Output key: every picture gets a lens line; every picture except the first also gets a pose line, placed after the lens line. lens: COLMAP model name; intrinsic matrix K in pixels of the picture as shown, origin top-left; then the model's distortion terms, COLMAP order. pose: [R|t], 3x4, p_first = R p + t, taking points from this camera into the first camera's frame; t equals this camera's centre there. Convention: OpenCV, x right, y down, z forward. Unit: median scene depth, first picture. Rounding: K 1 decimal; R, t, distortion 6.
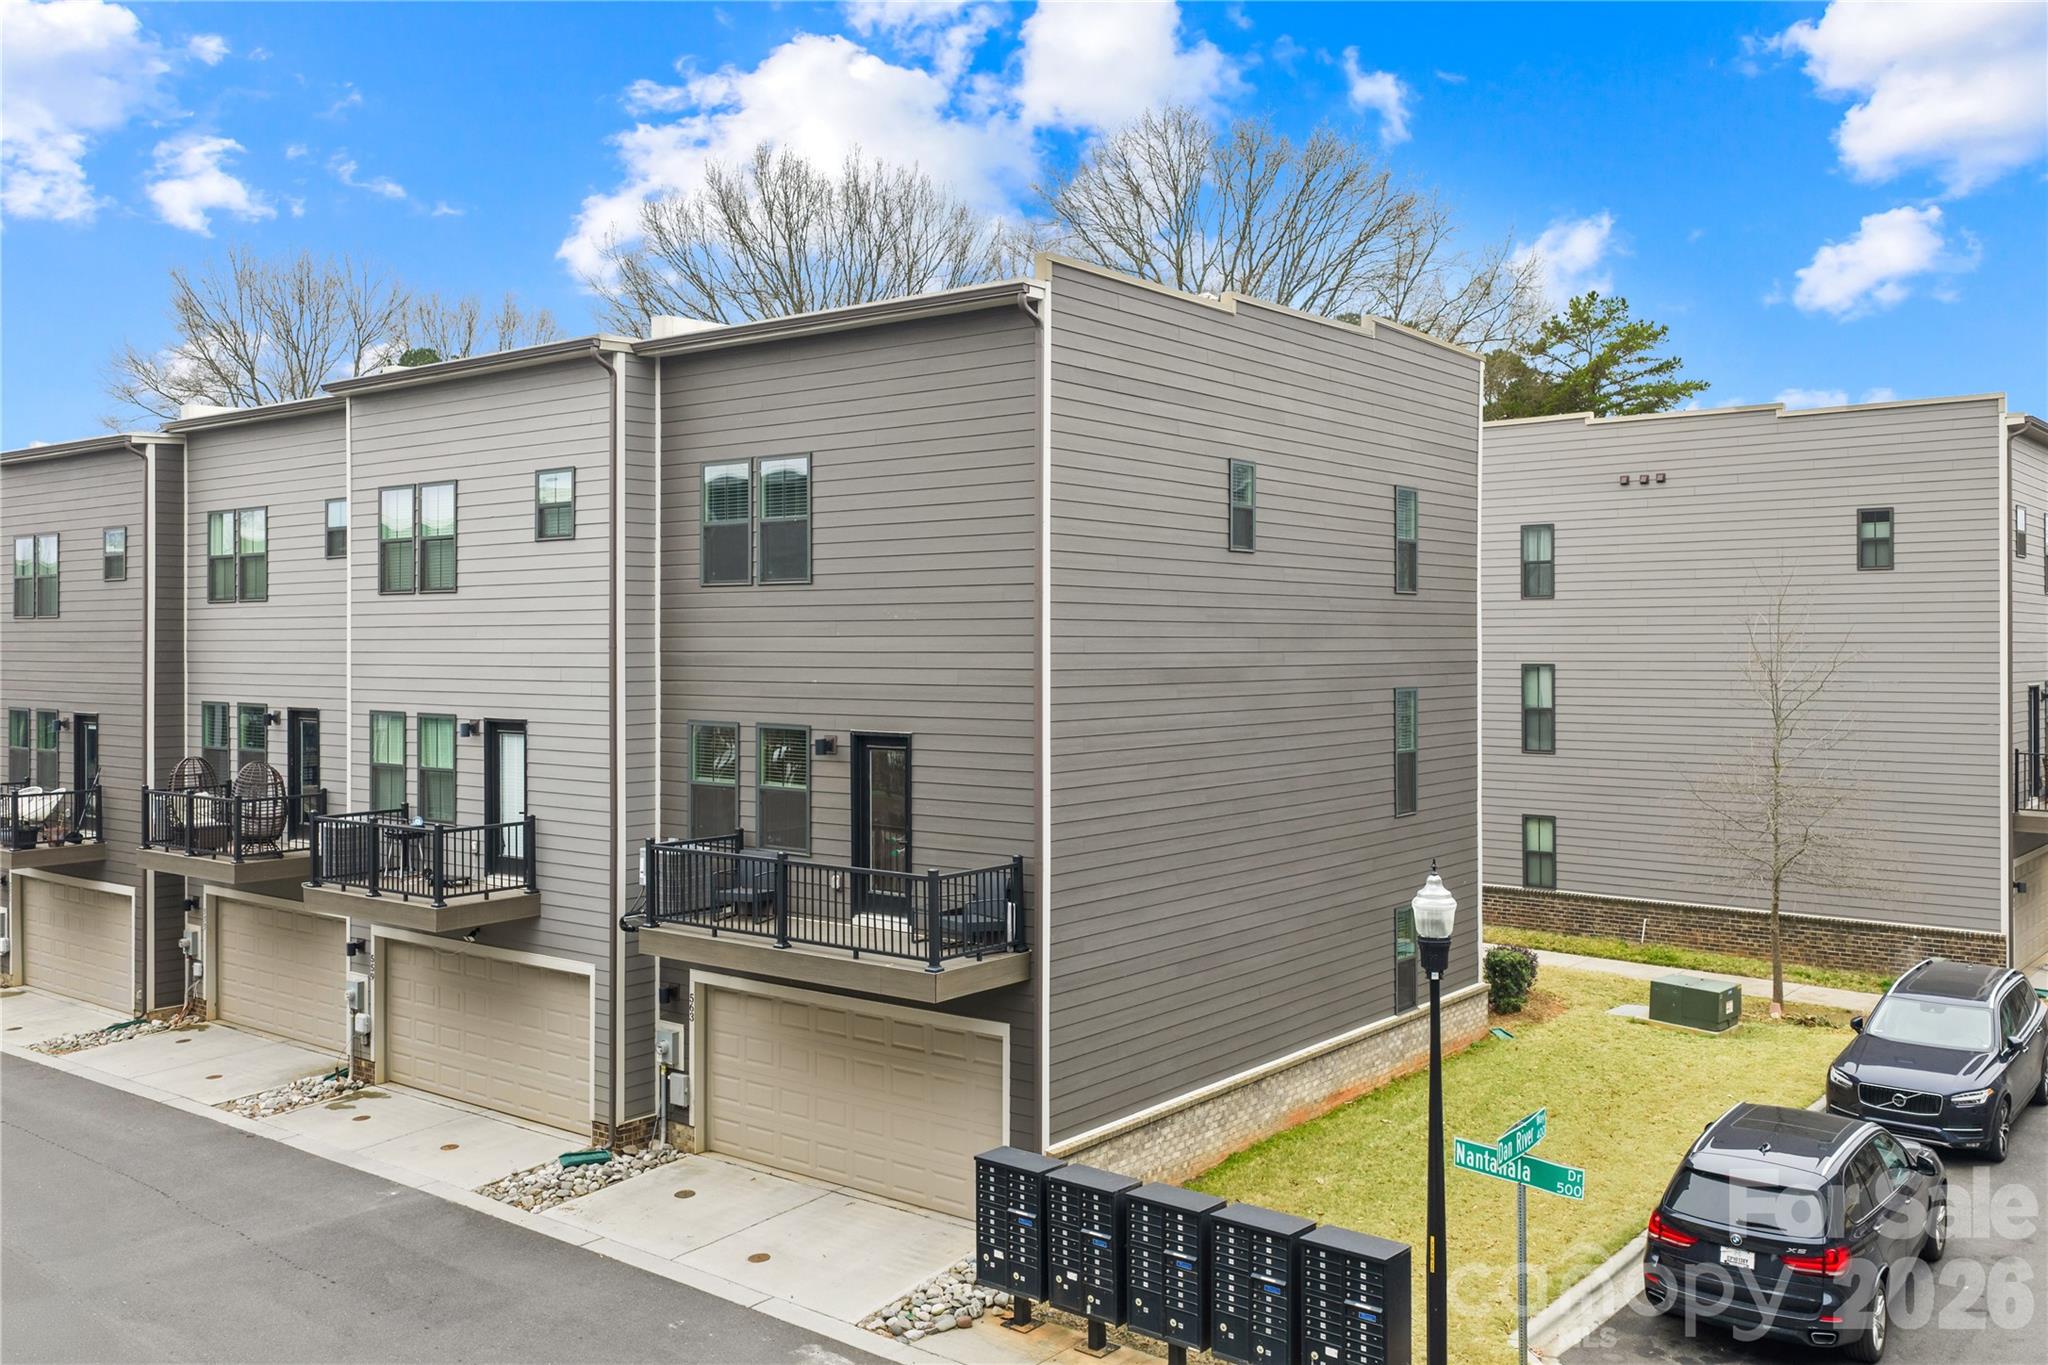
lens RADIAL K [[1698.3, 0, 1023.0], [0, 1698.3, 651.1], [0, 0, 1]] dist [-0.003364, -0.001363]
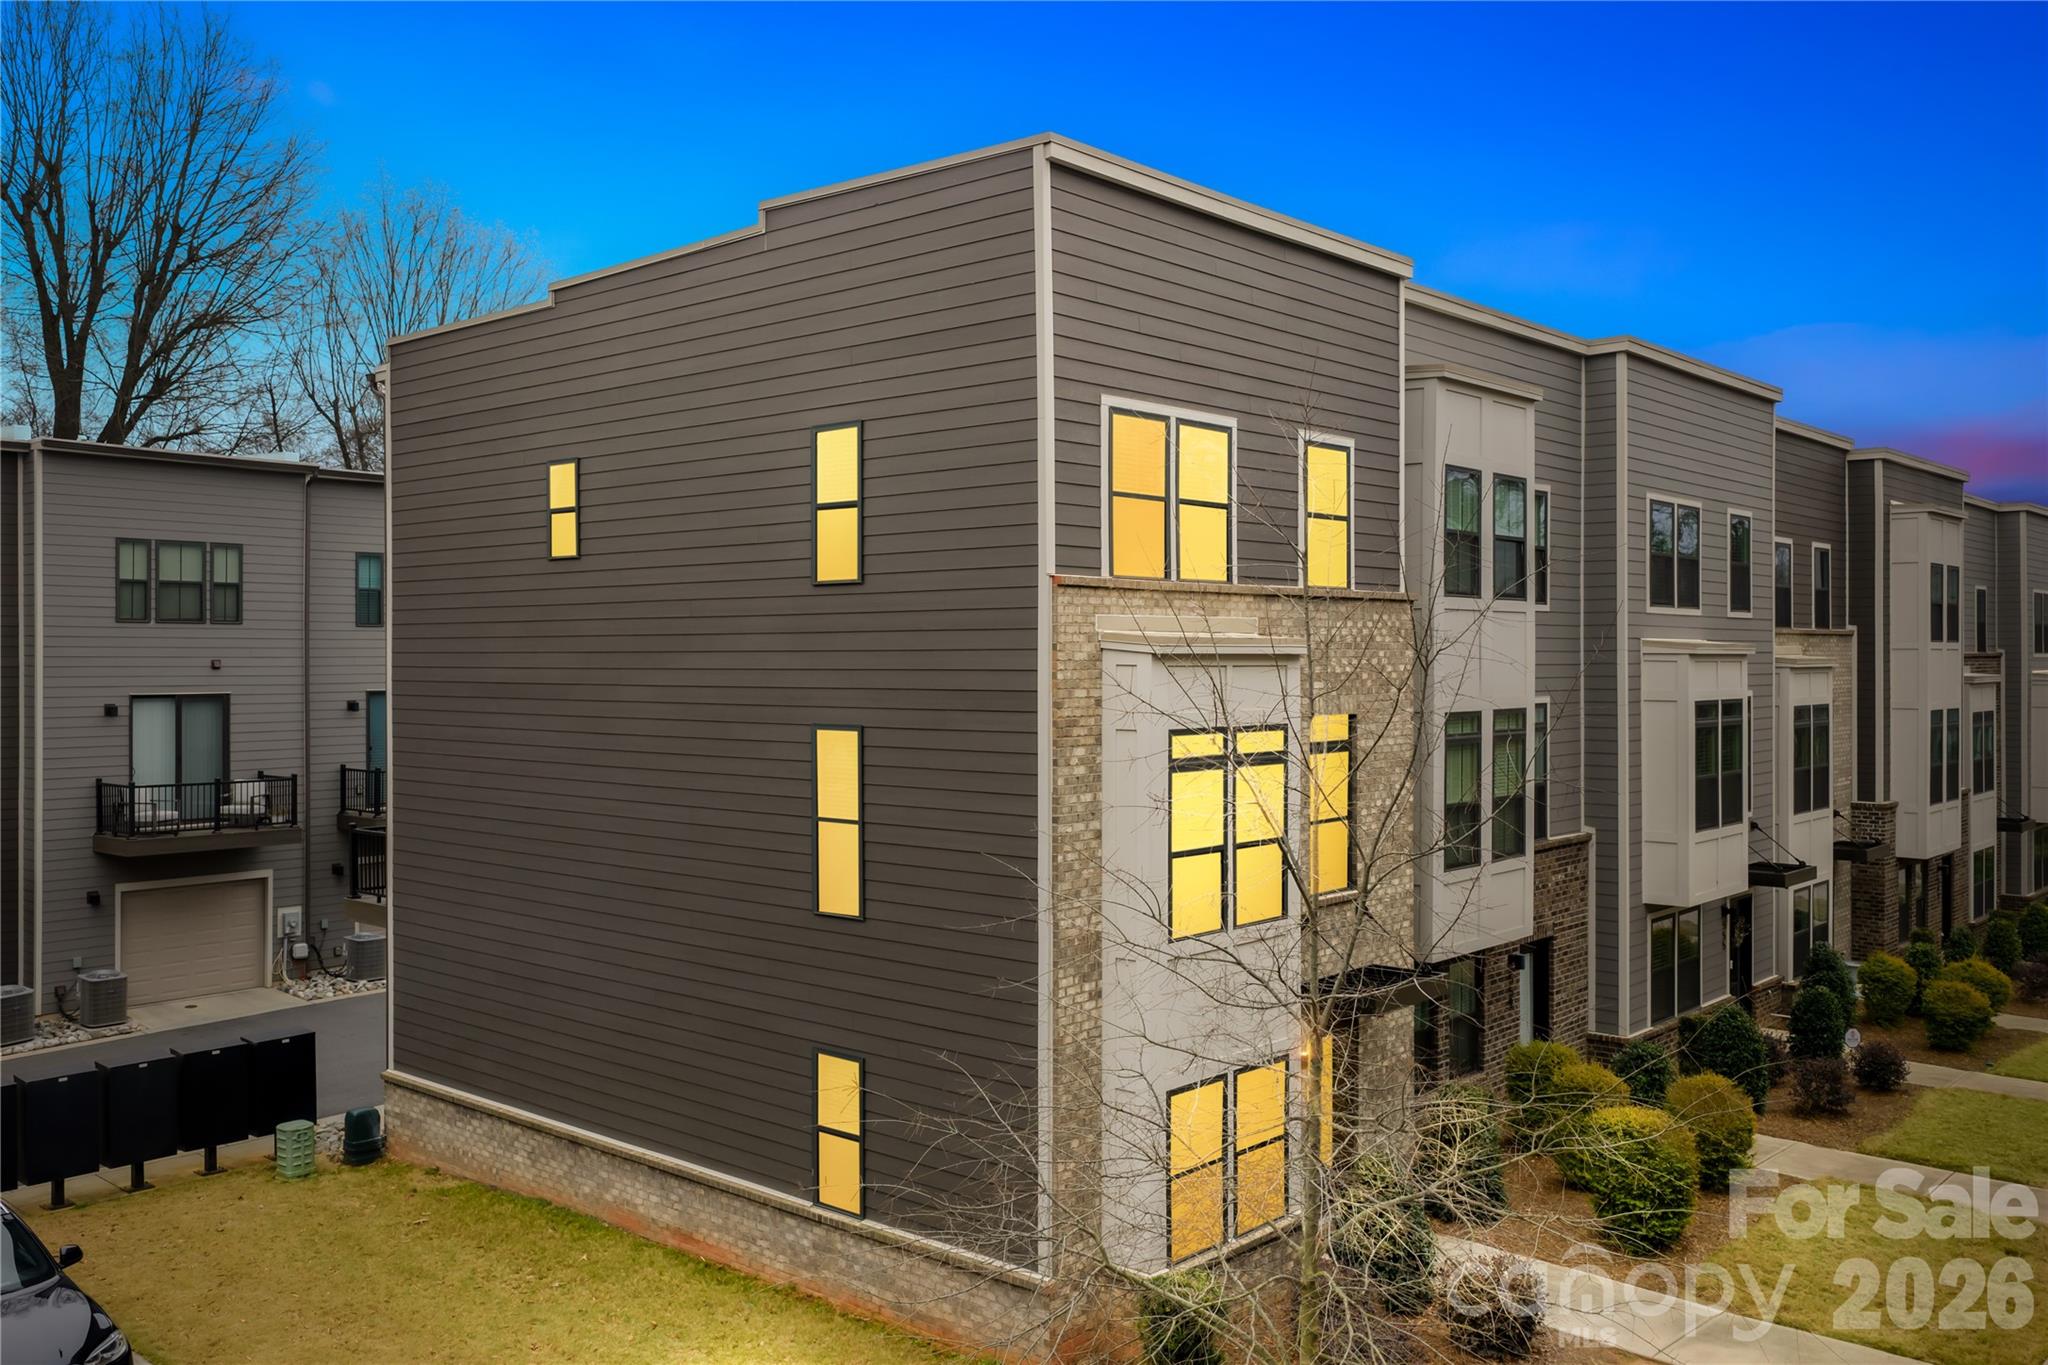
lens RADIAL K [[1698.3, 0, 1023.0], [0, 1698.3, 651.1], [0, 0, 1]] dist [-0.003364, -0.001363]
pose [[-0.056143, 0.005636, -0.998407, 1.027903], [0.007534, 0.999958, 0.005221, -0.012433], [0.998394, -0.007229, -0.056183, 1.290093]]
